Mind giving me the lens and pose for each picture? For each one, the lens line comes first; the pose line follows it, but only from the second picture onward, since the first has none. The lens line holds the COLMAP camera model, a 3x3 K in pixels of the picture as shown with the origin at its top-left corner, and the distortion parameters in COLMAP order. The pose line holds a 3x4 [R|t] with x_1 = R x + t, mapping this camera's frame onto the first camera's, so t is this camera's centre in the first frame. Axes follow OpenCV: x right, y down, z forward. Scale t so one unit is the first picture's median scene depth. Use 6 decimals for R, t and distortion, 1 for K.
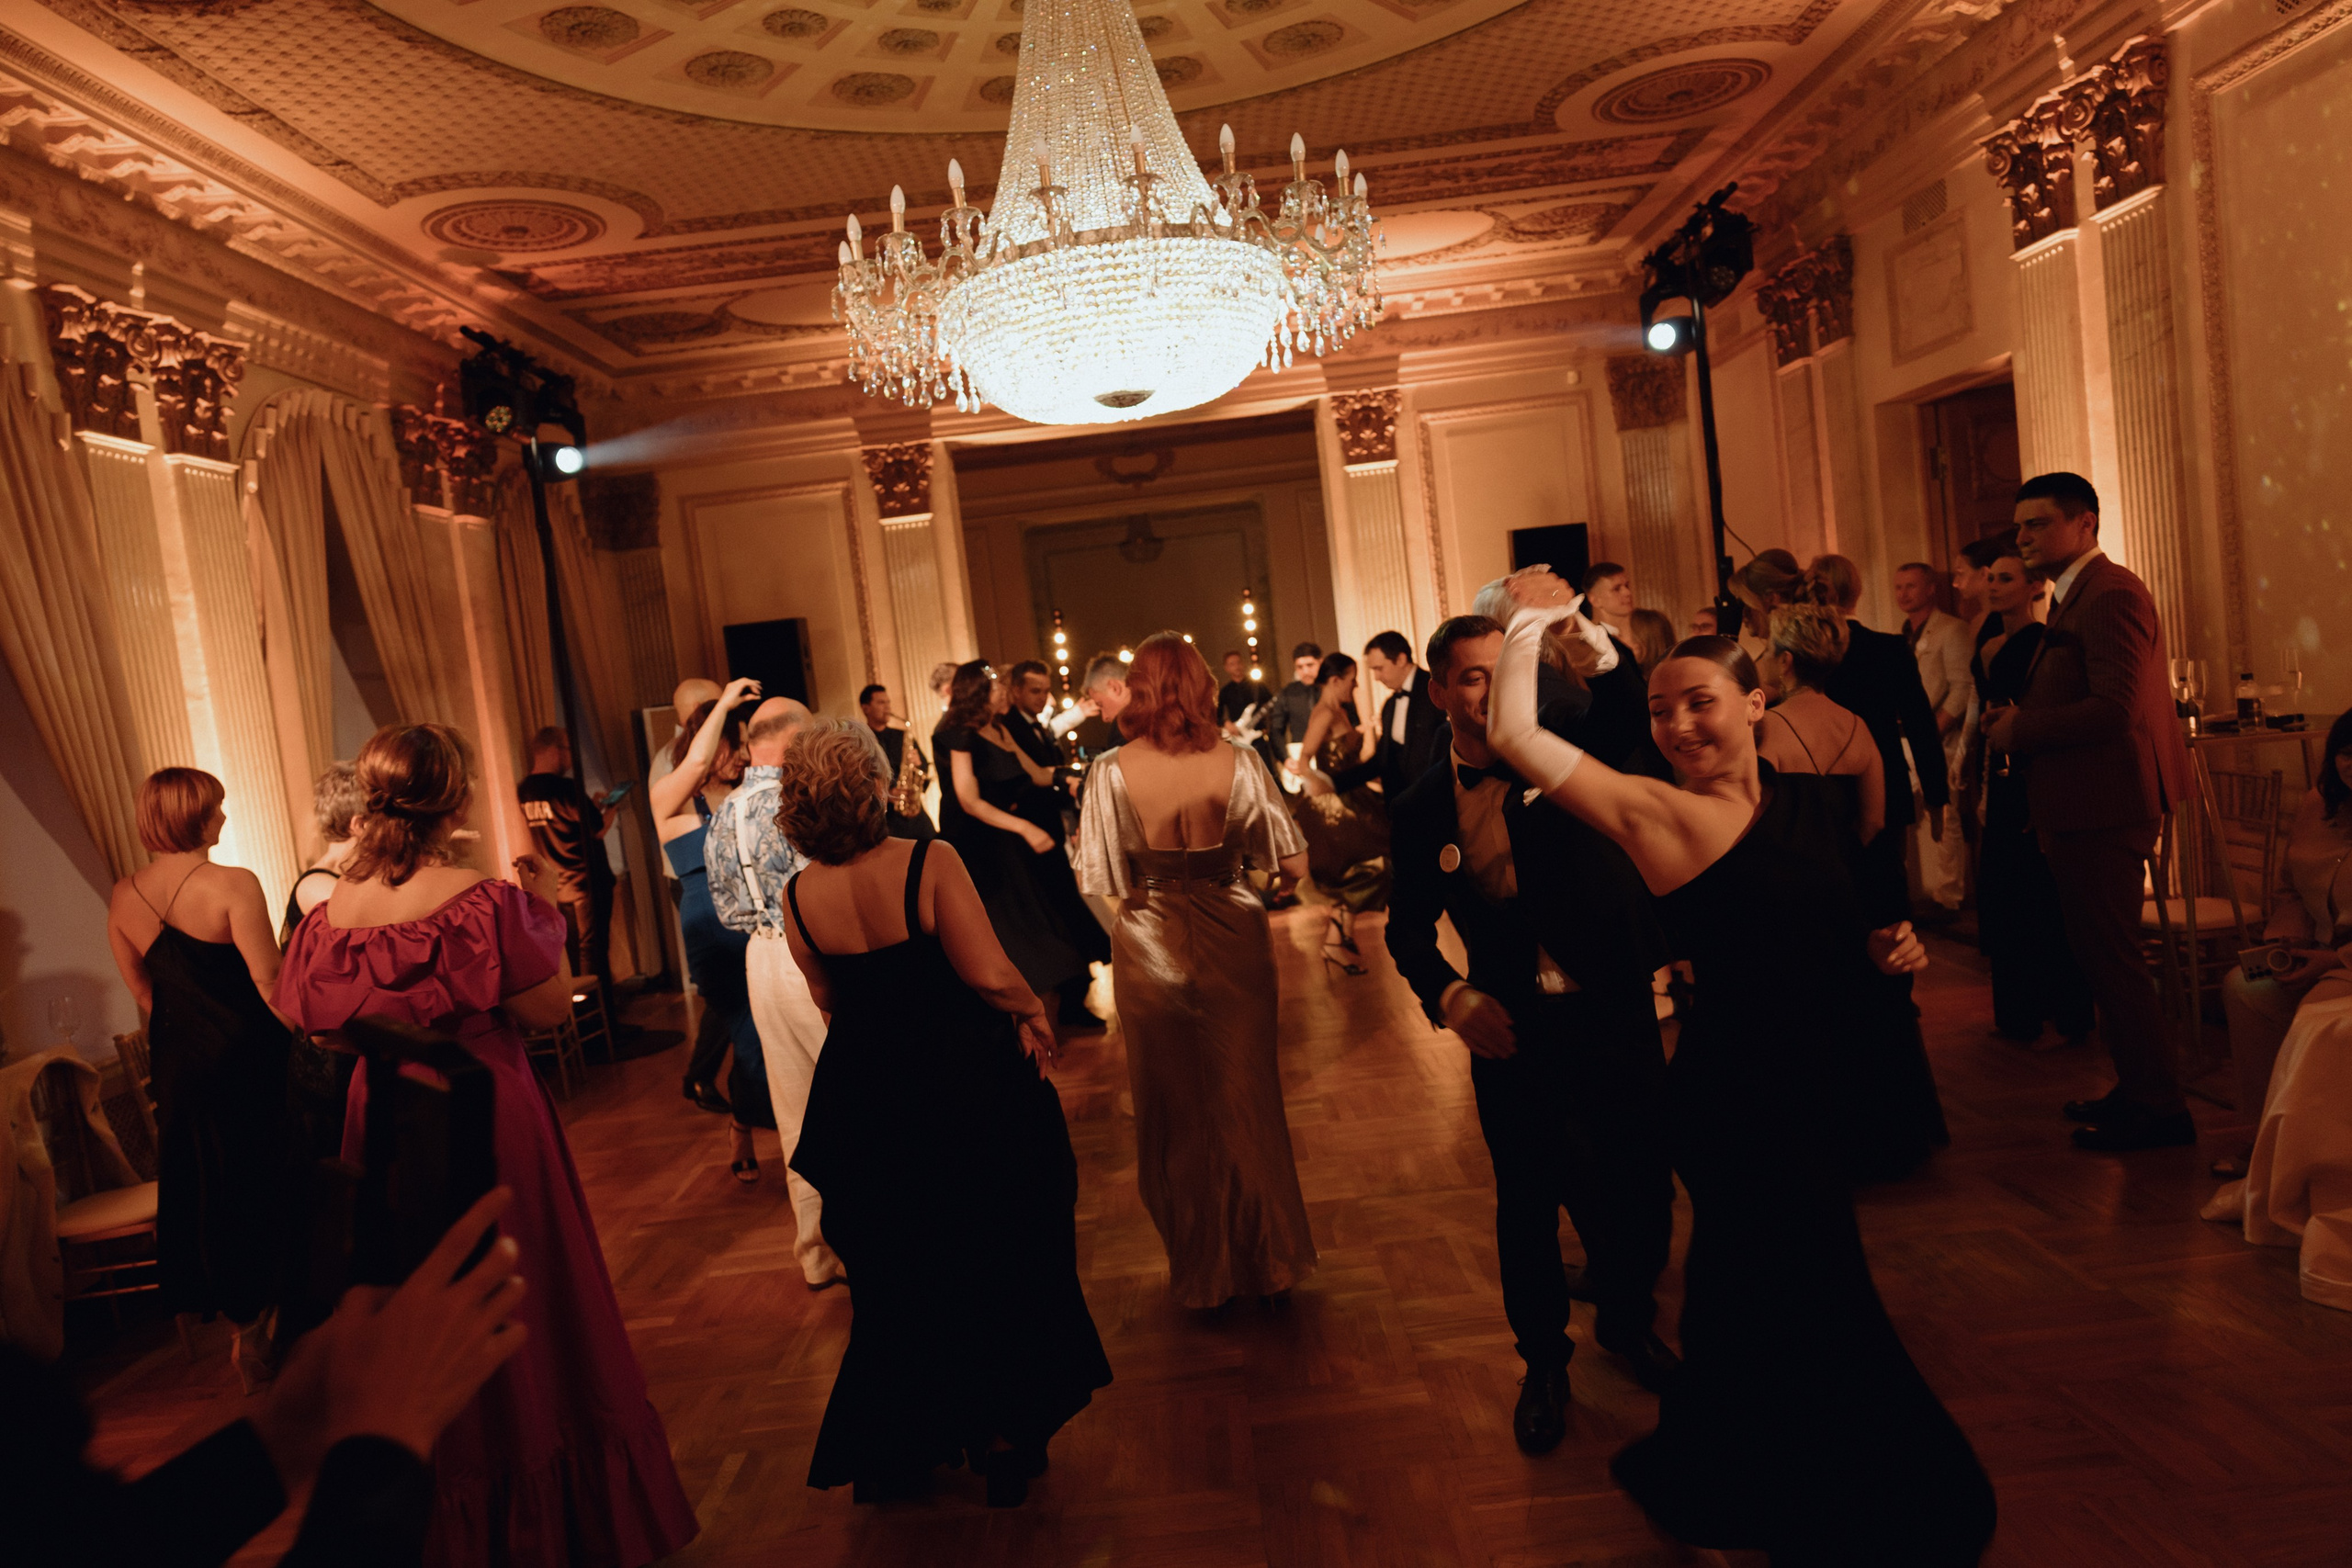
lens RADIAL K [[1552.1, 0, 1176.7], [0, 1552.1, 785.7], [0, 0, 1]] dist [-0.002812, 0.001799]
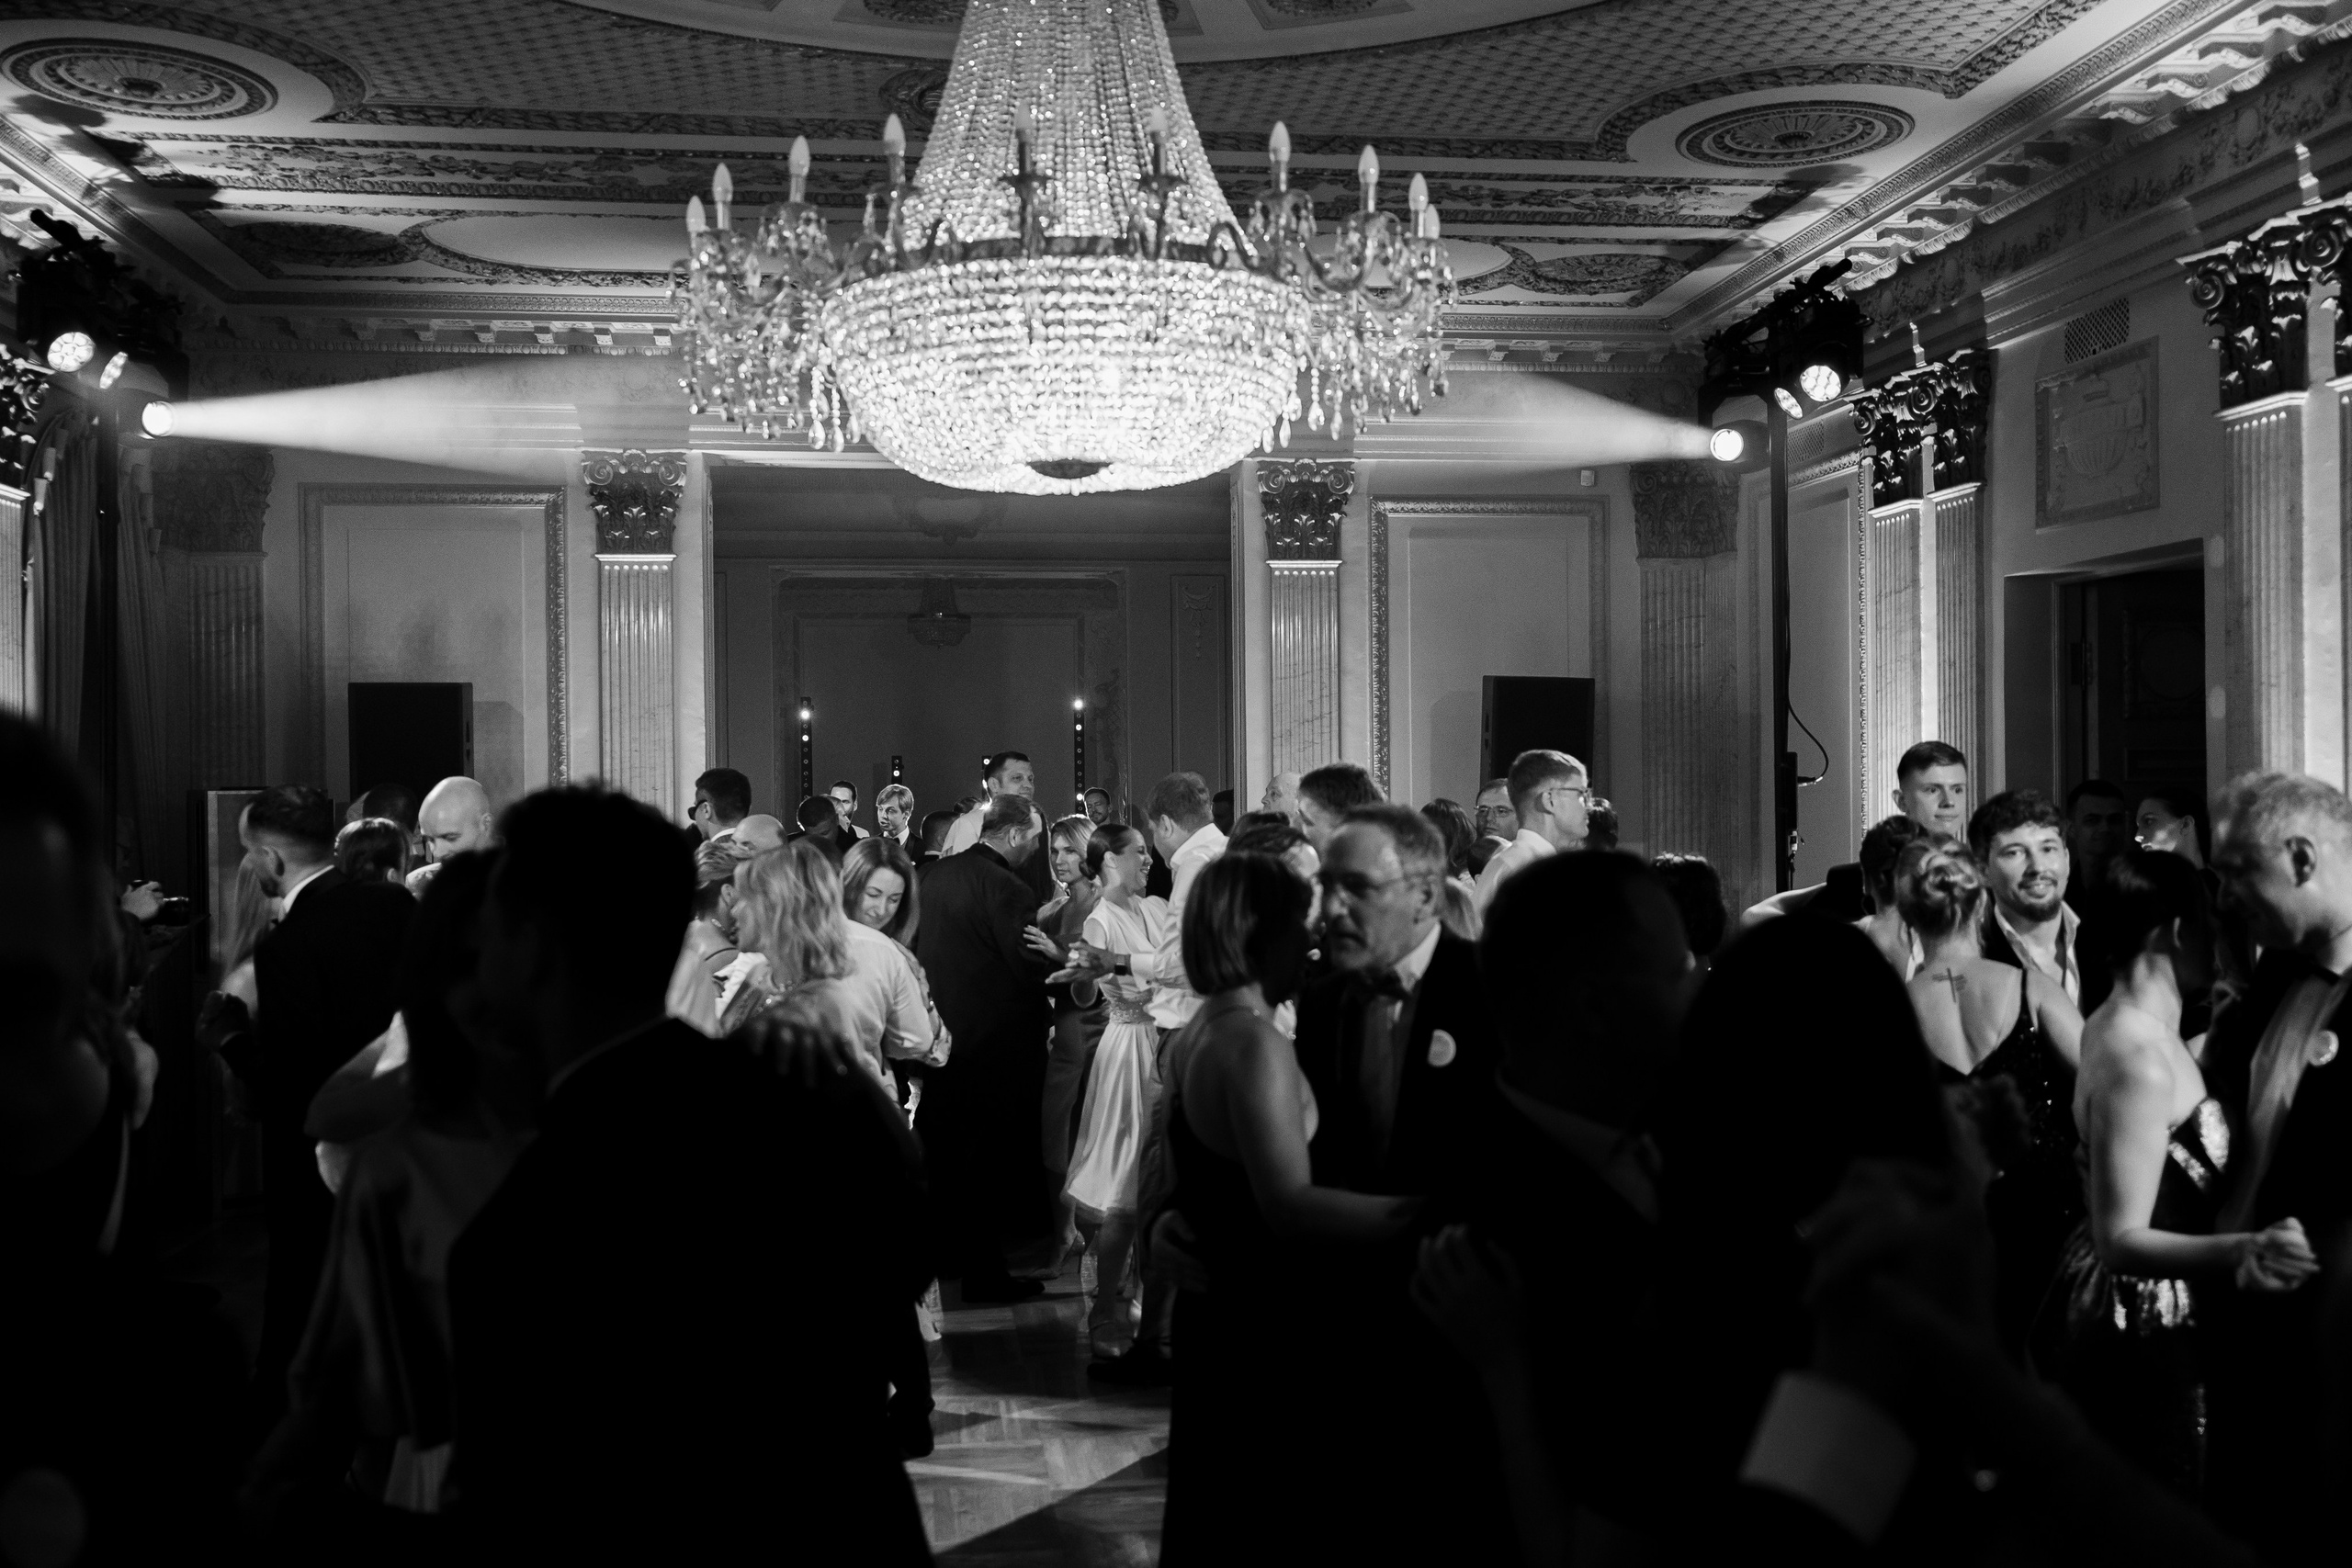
lens RADIAL K [[2203.2, 0, 1176.0], [0, 2203.2, 784.0], [0, 0, 1]] dist [-0.004239, 0.000931]
pose [[0.987593, 0.110296, 0.111782, -0.048487], [-0.100911, 0.991136, -0.086407, -0.015797], [-0.120321, 0.074055, 0.989969, 0.011629]]
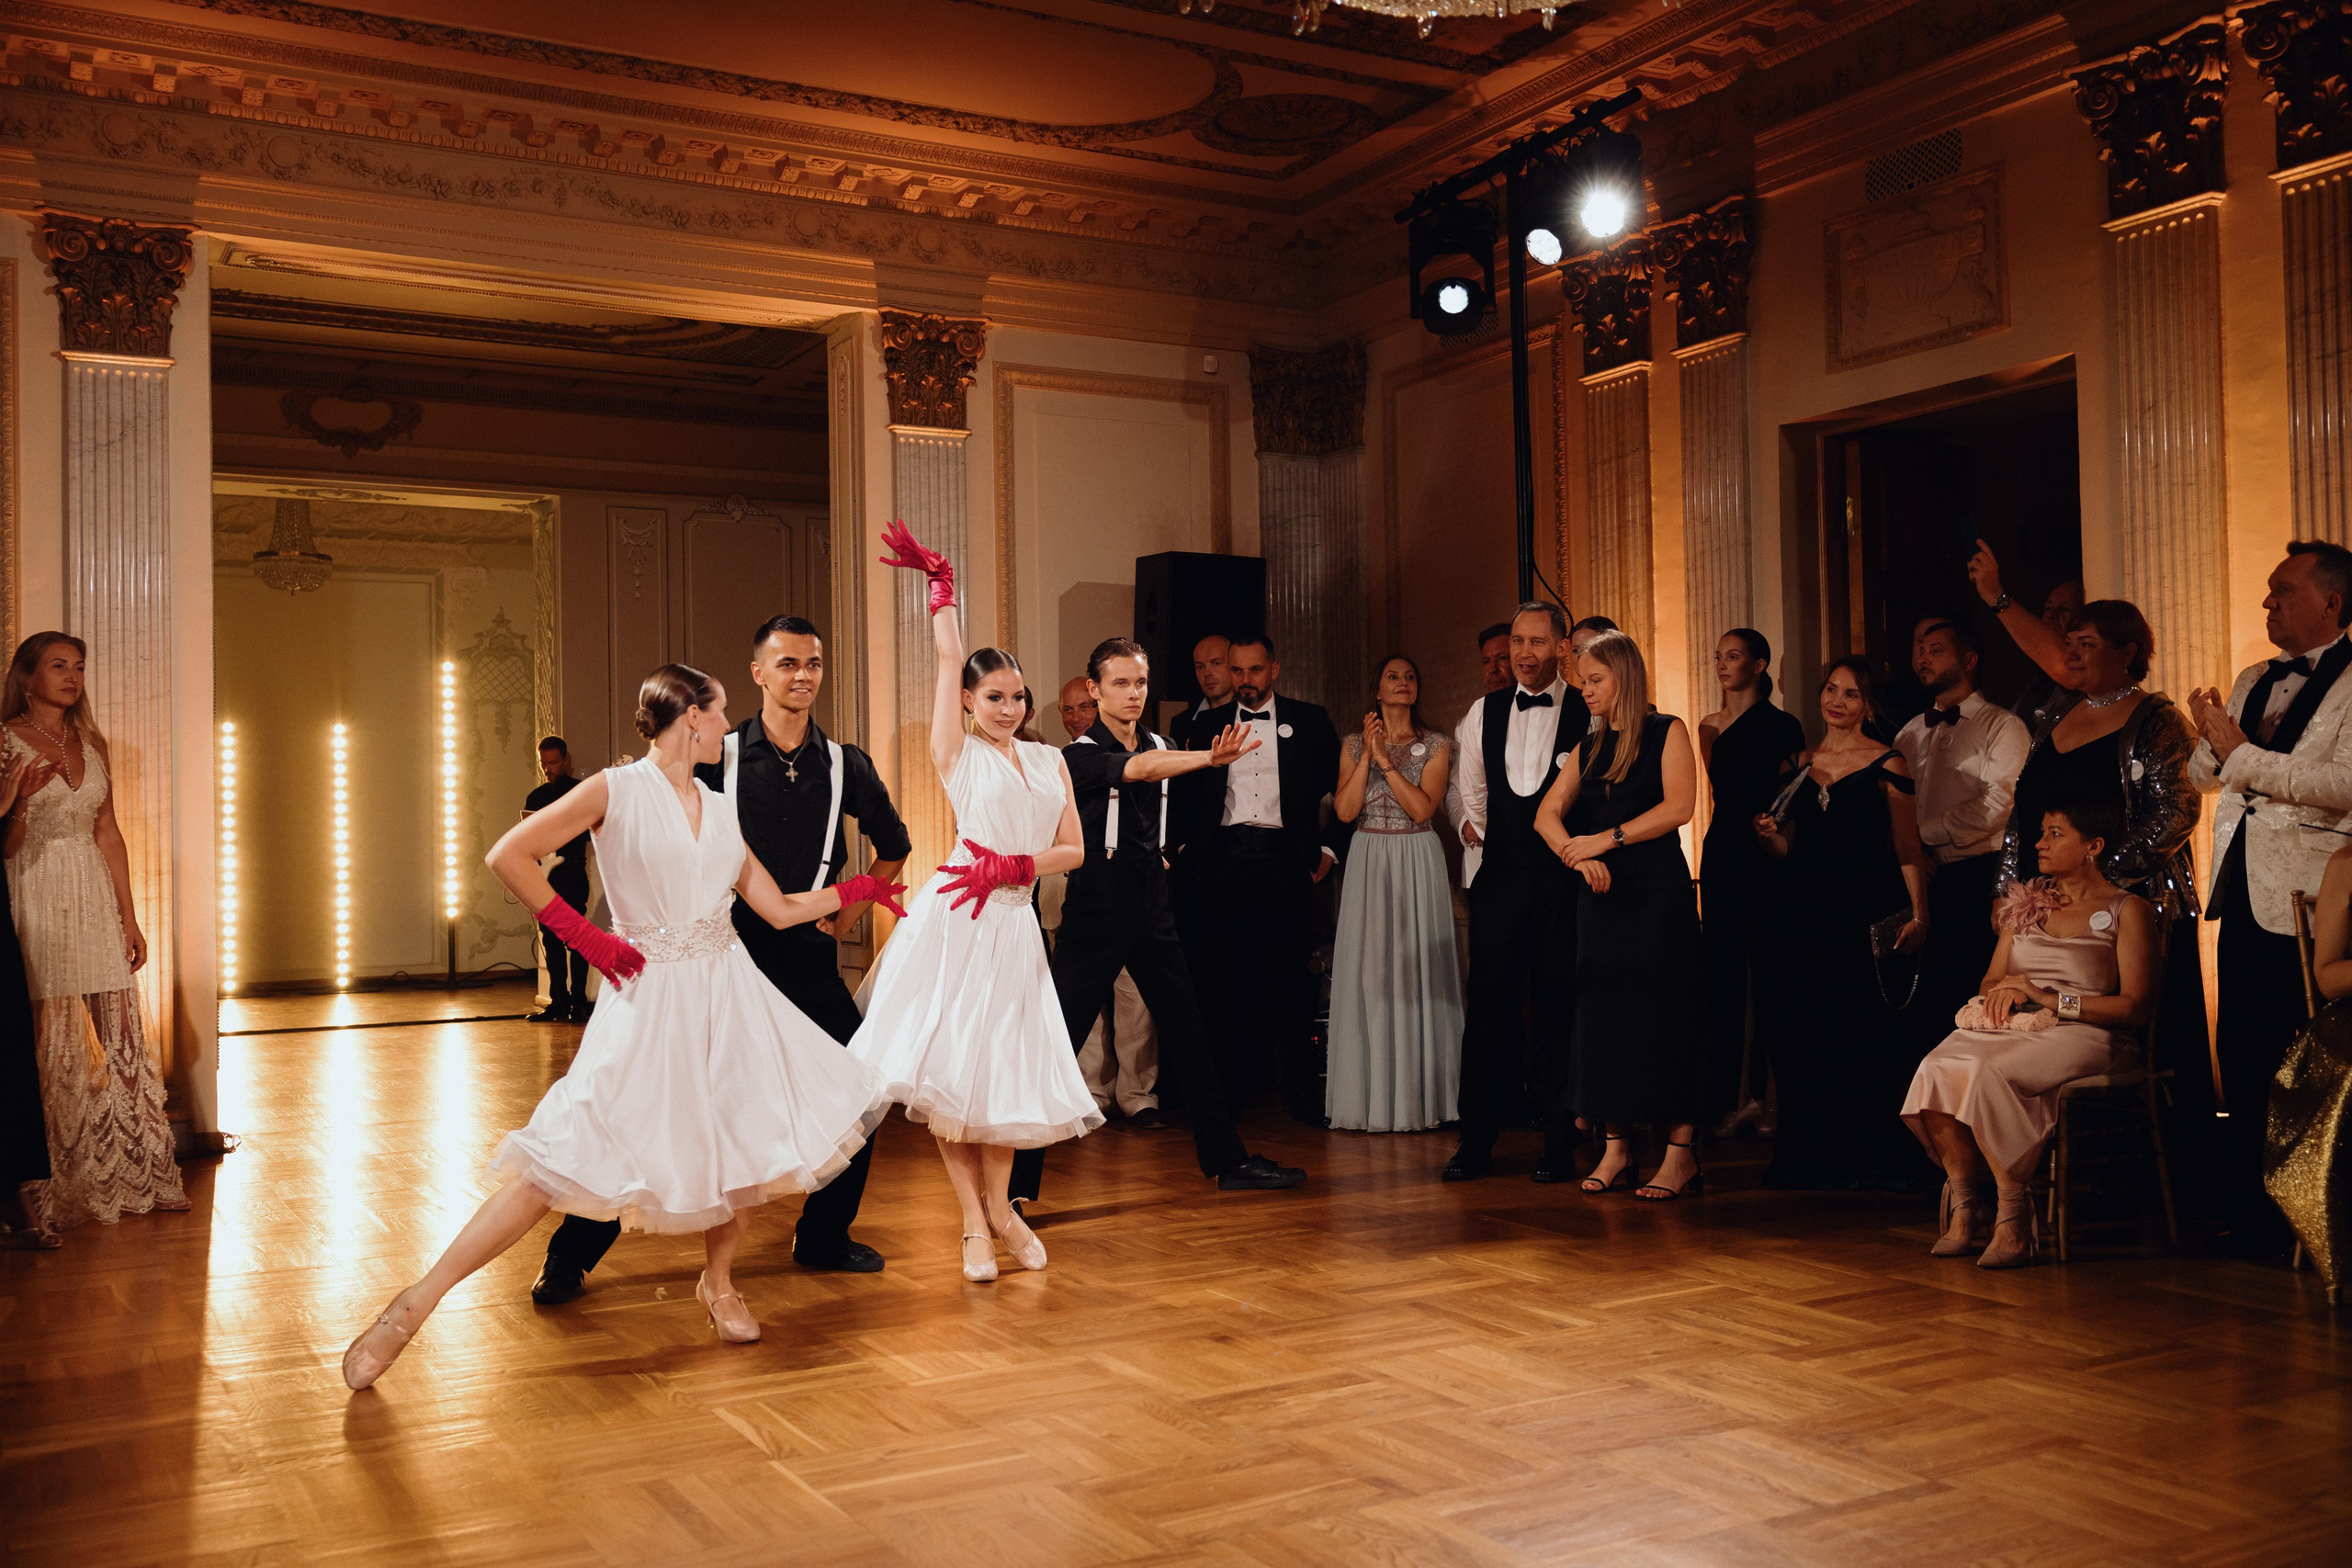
lens RADIAL K [[2115.3, 0, 1176.0], [0, 2115.3, 784.0], [0, 0, 1]] dist [-0.007734, 0.017073]
pose [[0.872572, 0.113991, 0.474998, -0.254192], [-0.051232, 0.988384, -0.143080, 0.080245], [-0.485791, 0.100512, 0.868277, 0.279513]]
